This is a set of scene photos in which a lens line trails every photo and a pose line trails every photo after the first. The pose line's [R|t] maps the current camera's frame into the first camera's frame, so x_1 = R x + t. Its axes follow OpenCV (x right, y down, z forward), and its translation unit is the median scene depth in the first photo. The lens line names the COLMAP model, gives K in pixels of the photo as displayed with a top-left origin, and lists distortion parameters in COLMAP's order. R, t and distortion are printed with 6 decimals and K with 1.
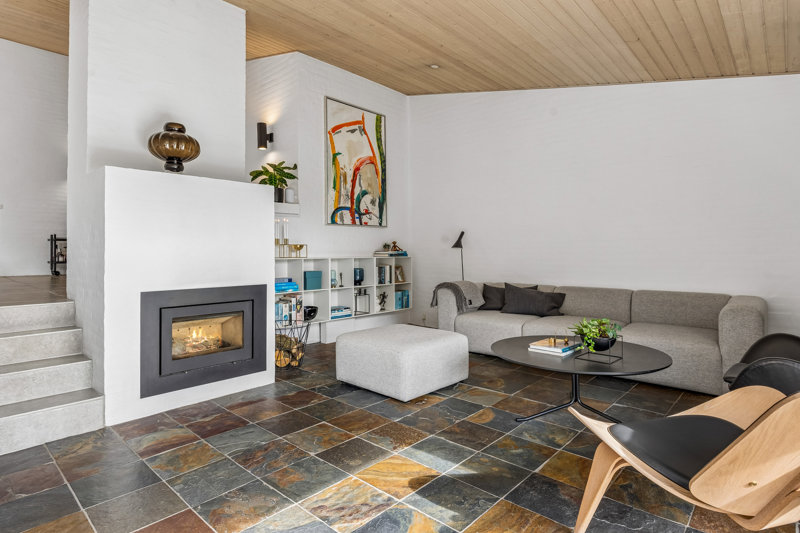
lens RADIAL K [[427.8, 0, 400.1], [0, 427.8, 251.1], [0, 0, 1]] dist [0.002362, 0.000561]
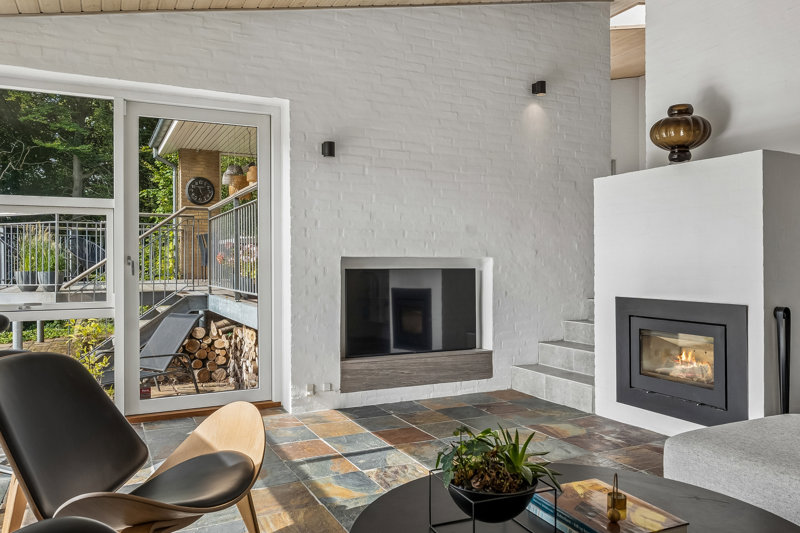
lens RADIAL K [[607.4, 0, 400.0], [0, 607.4, 266.5], [0, 0, 1]] dist [-0.004041, -0.001842]
pose [[-0.364070, 0.007427, -0.931342, 0.961601], [0.004012, 0.999971, 0.006406, 0.013952], [0.931363, -0.001404, -0.364089, 1.099740]]
